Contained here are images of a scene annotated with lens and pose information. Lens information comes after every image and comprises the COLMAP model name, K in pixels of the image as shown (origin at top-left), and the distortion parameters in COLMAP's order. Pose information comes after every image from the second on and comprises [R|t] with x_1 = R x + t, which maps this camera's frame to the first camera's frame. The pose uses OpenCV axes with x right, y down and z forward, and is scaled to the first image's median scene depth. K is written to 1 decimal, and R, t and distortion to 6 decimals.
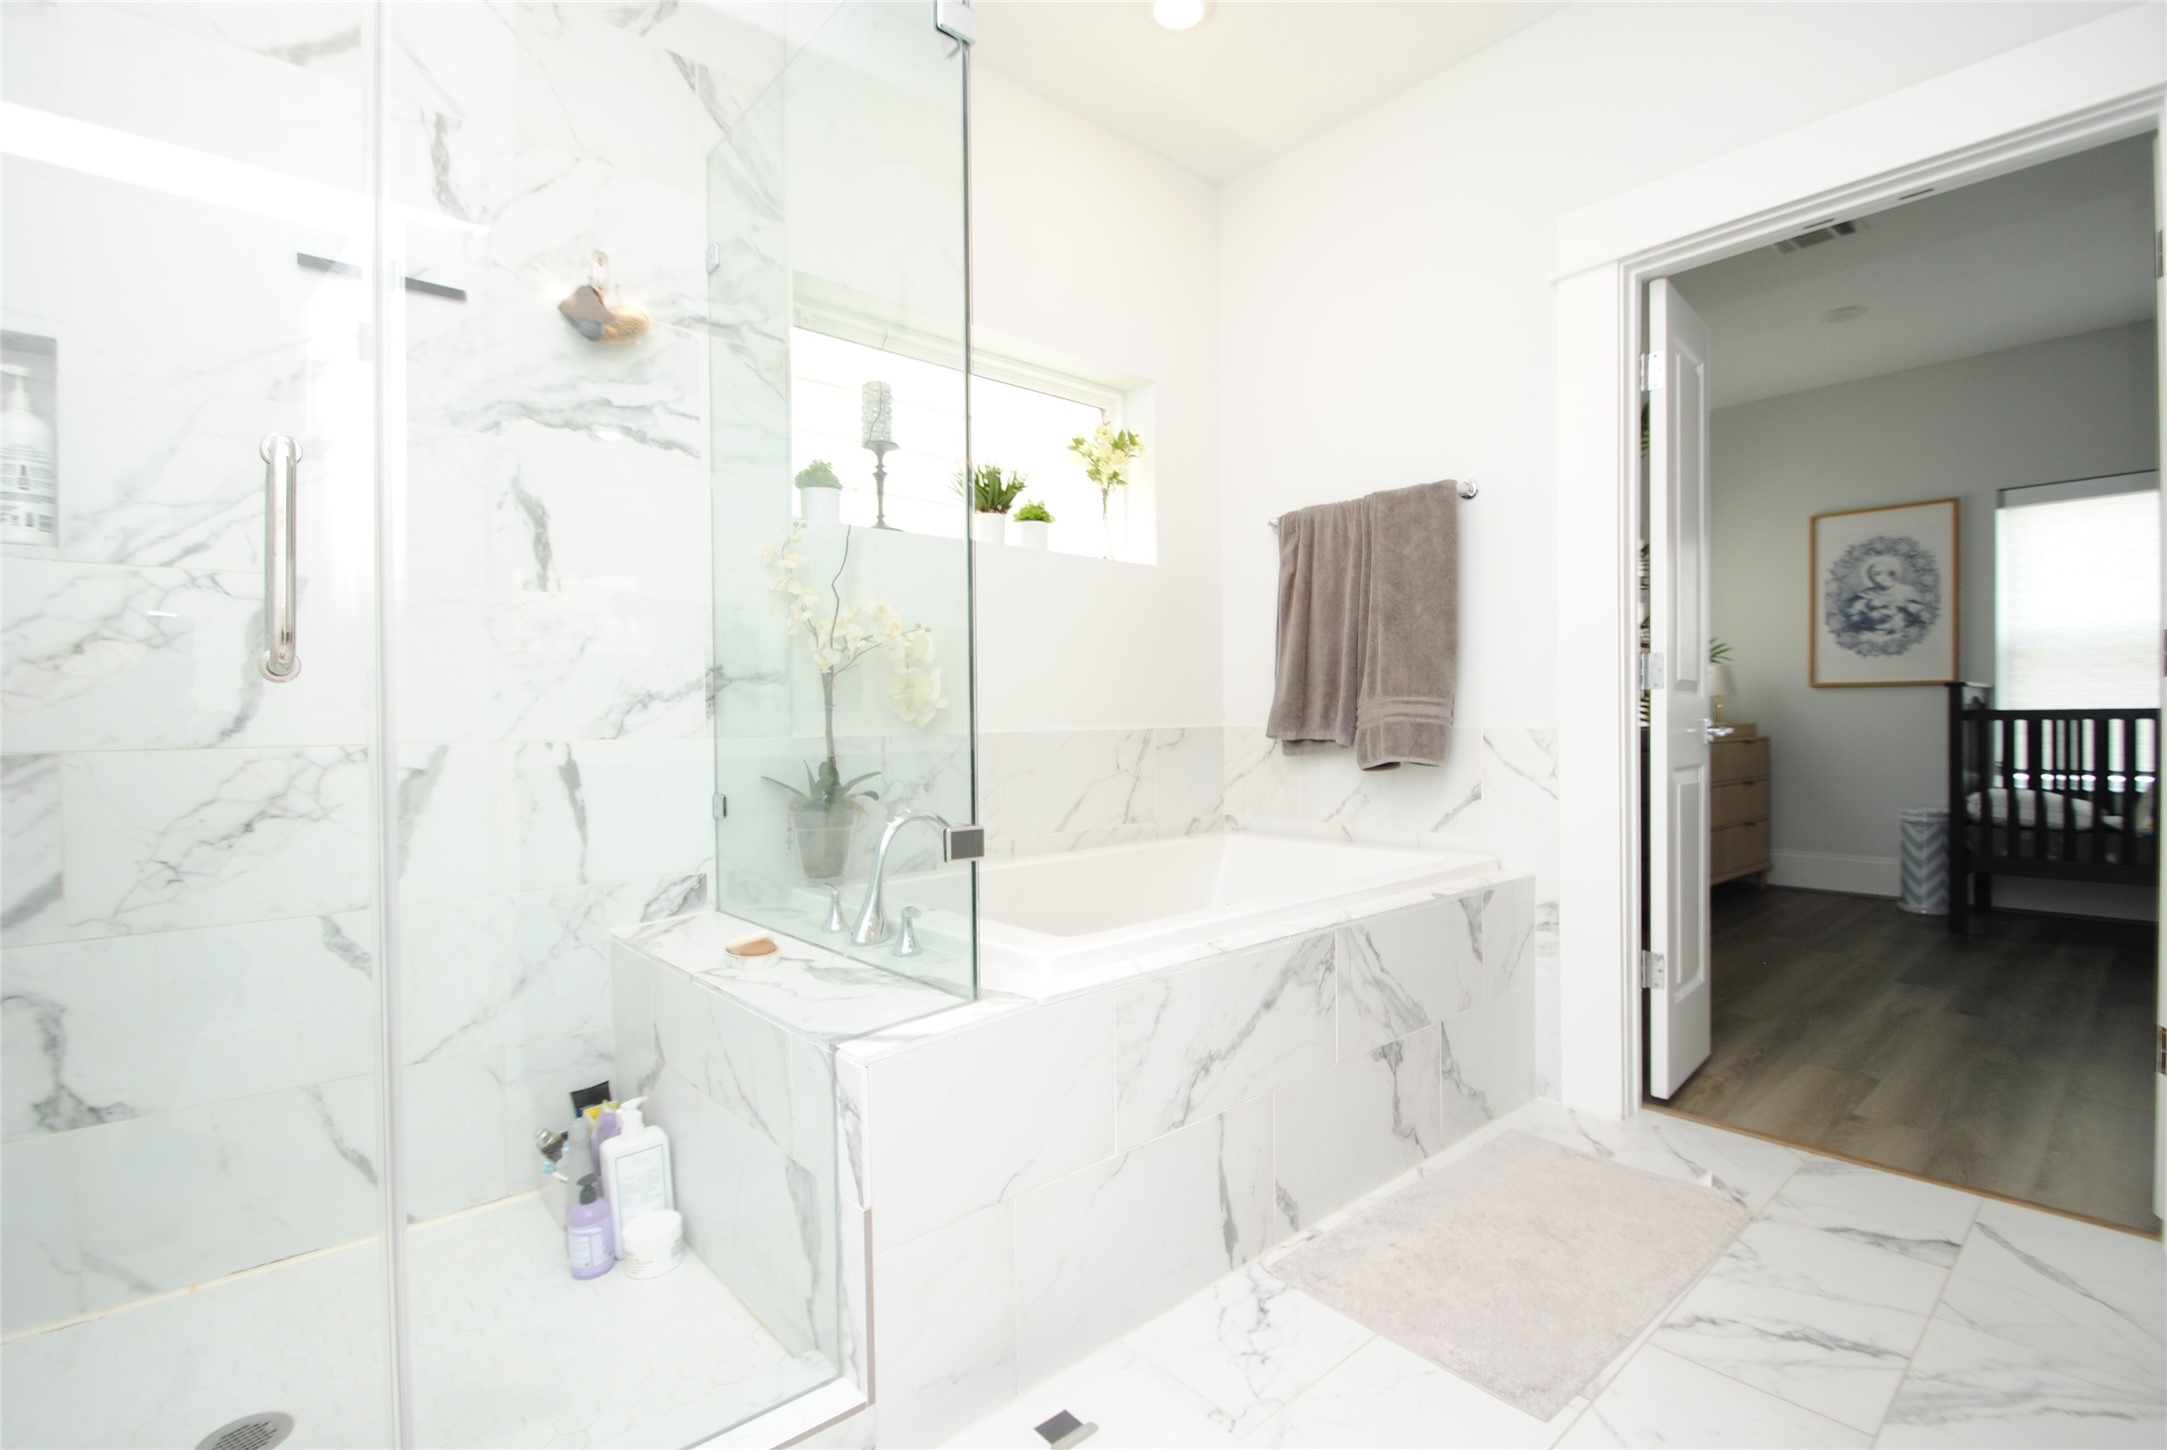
lens RADIAL K [[985.3, 0, 1095.6], [0, 985.3, 738.9], [0, 0, 1]] dist [0.009346, -0.015140]
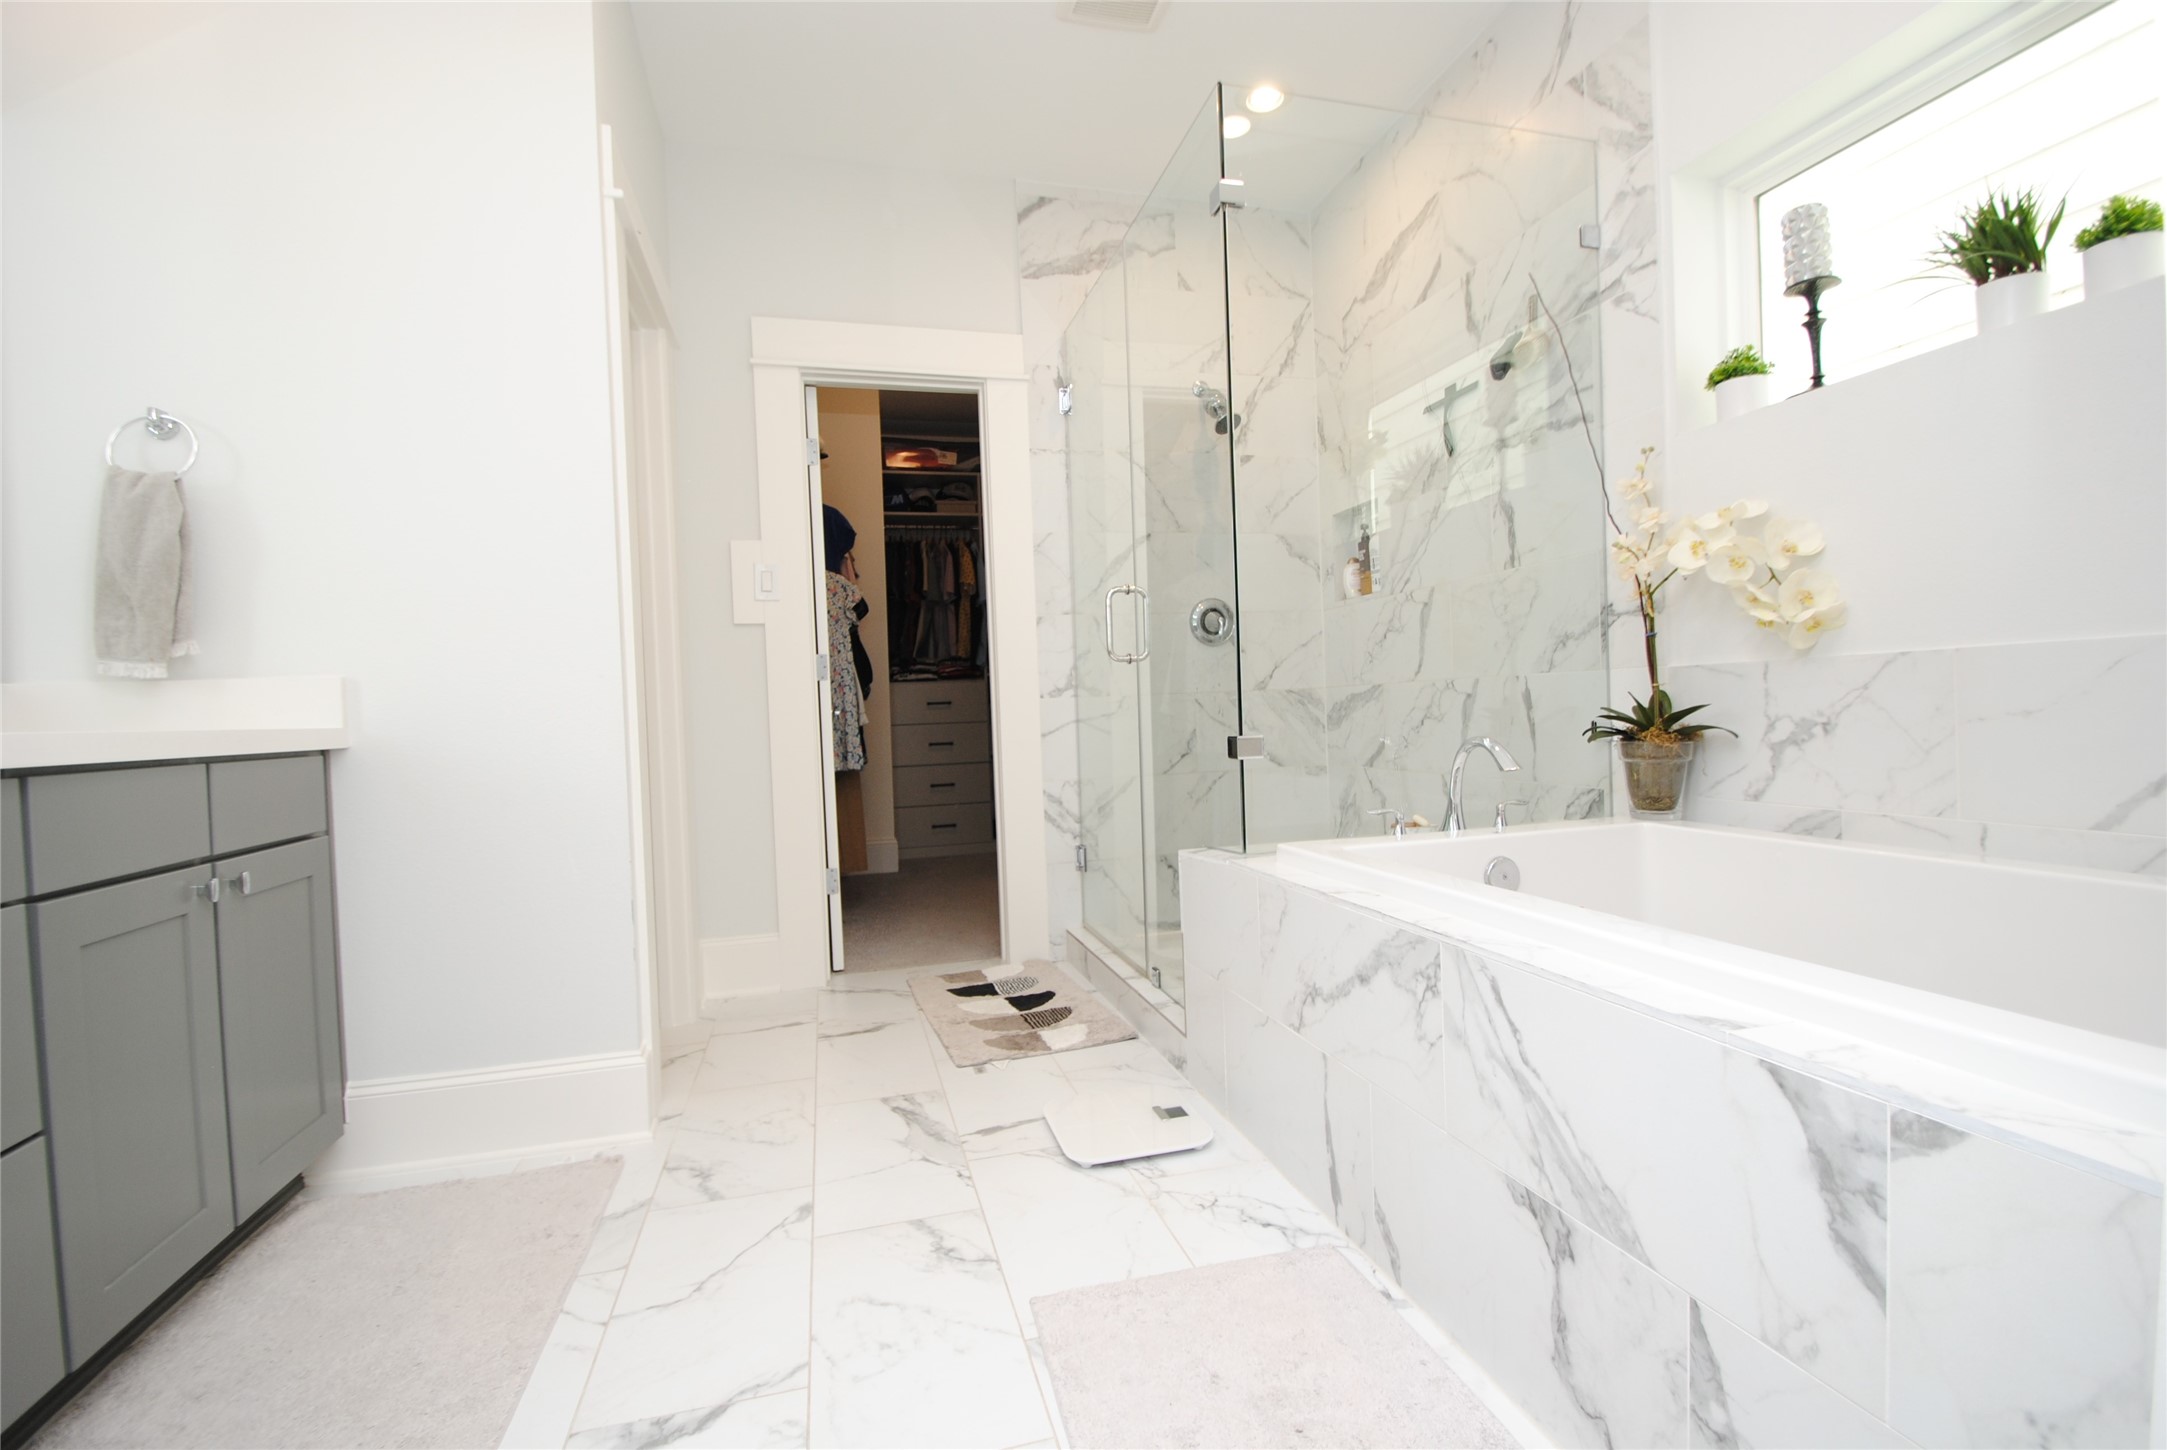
lens RADIAL K [[985.3, 0, 1095.3], [0, 985.3, 733.0], [0, 0, 1]] dist [0.009346, -0.015140]
pose [[-0.442770, 0.049333, -0.895277, 0.913725], [0.024074, 0.998779, 0.043130, 0.009743], [0.896312, -0.002457, -0.443417, 1.029385]]
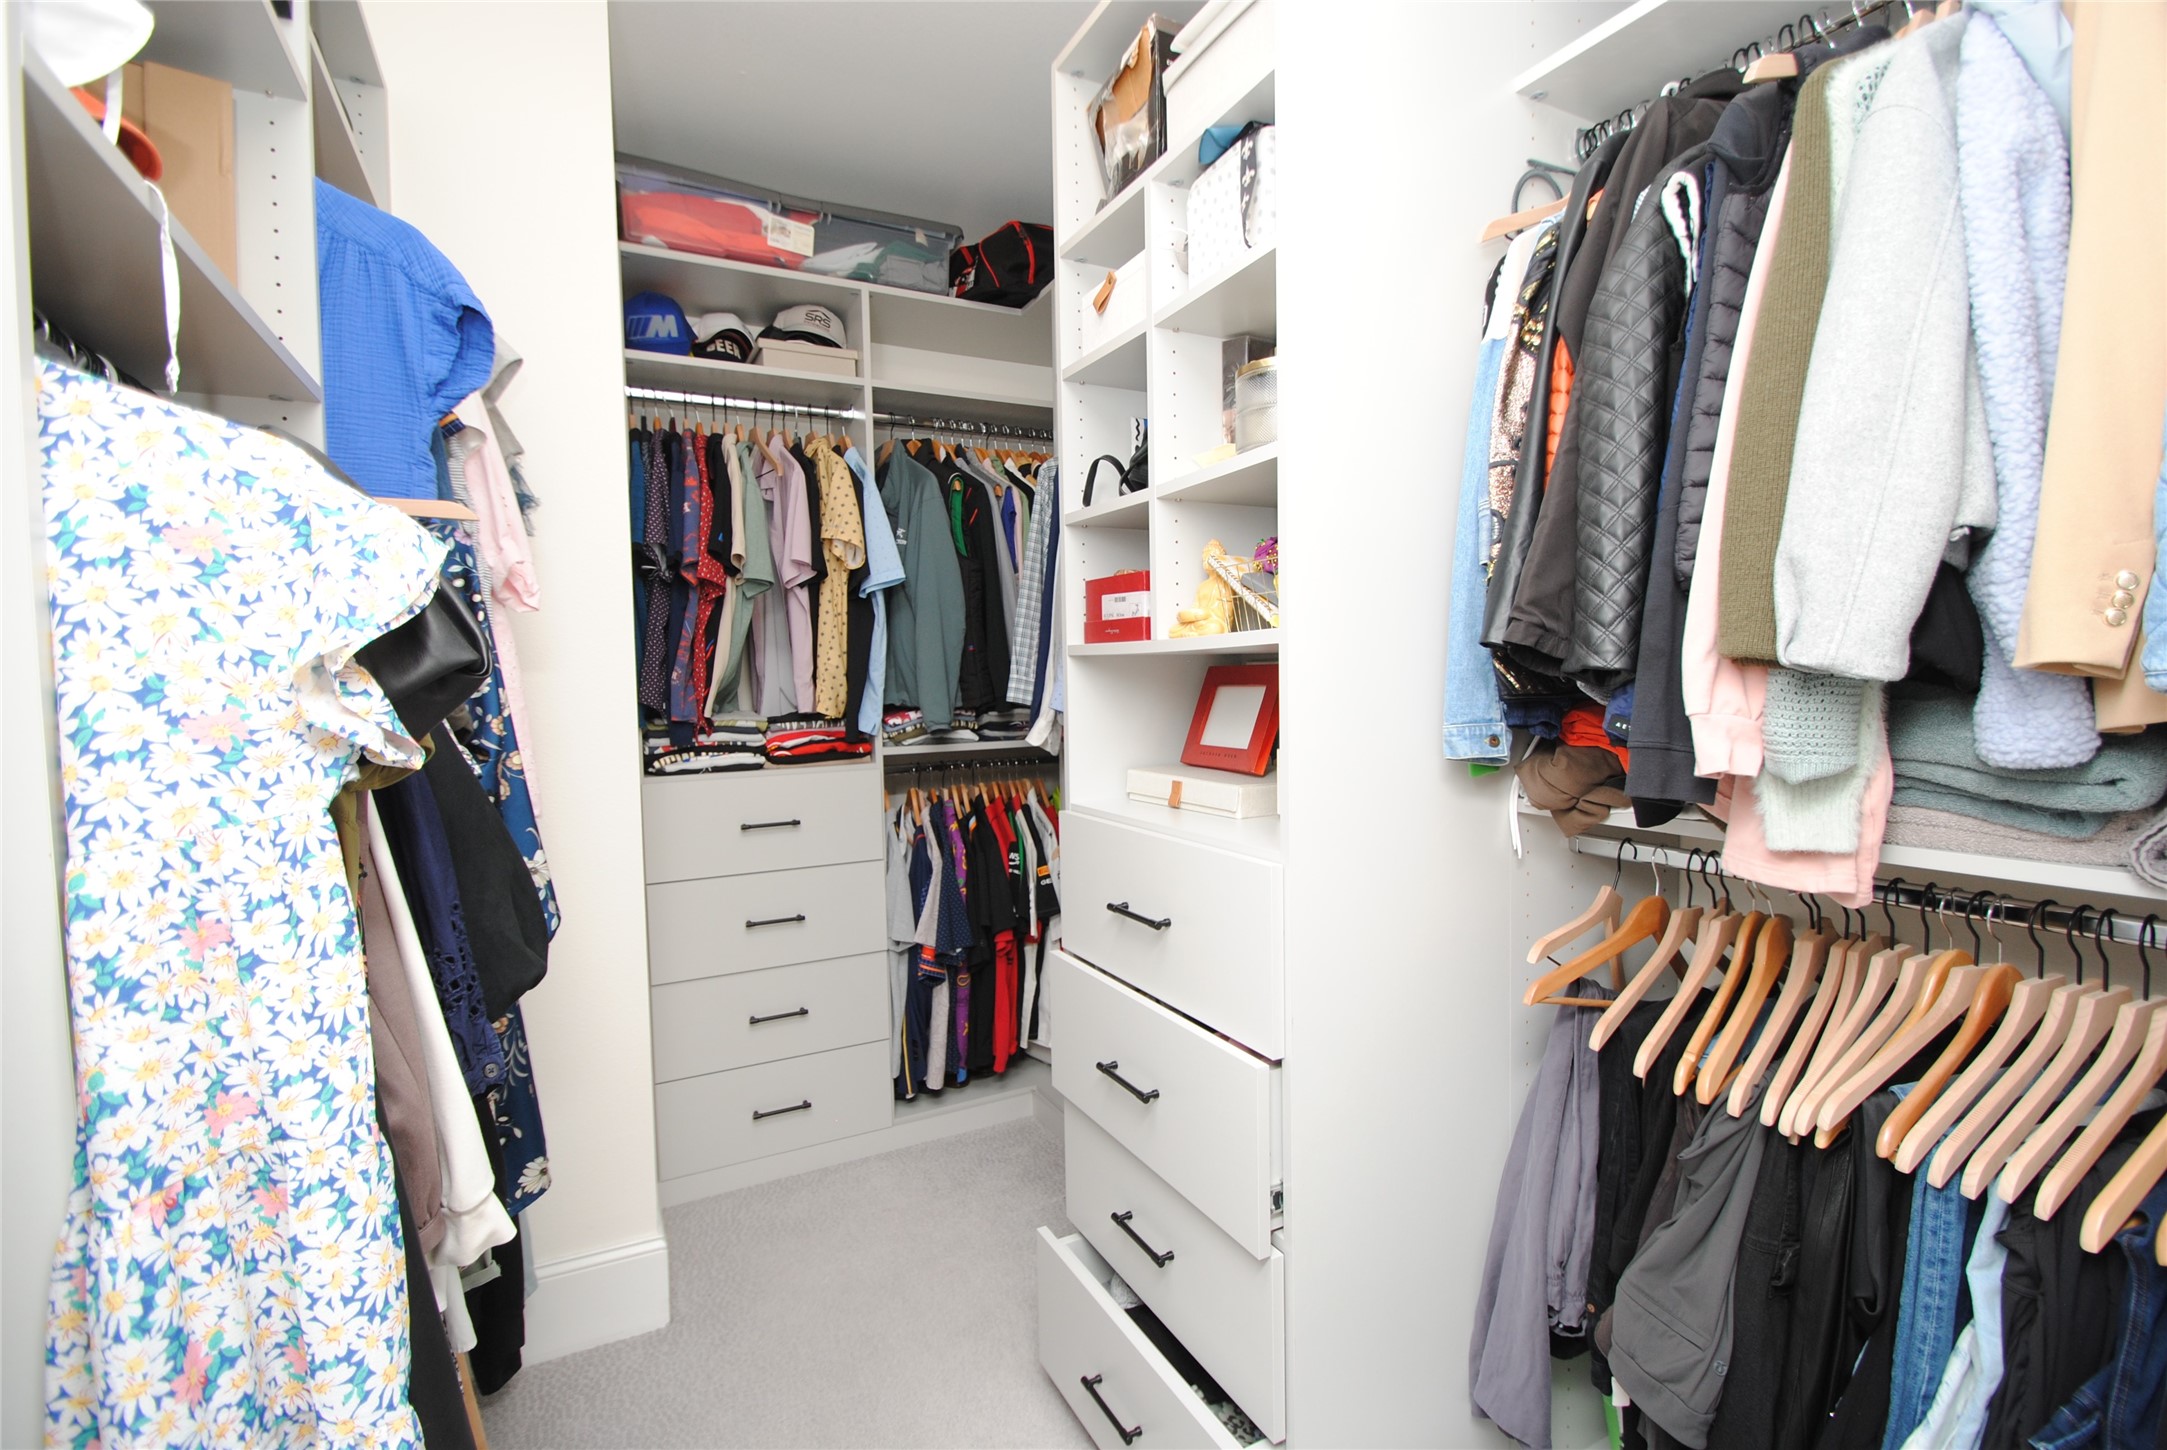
lens RADIAL K [[985.3, 0, 1082.9], [0, 985.3, 723.0], [0, 0, 1]] dist [0.009346, -0.015140]
pose [[-0.249045, 0.065542, -0.966272, -0.450604], [0.009462, 0.997824, 0.065244, -0.169473], [0.968446, 0.007106, -0.249123, -0.020891]]
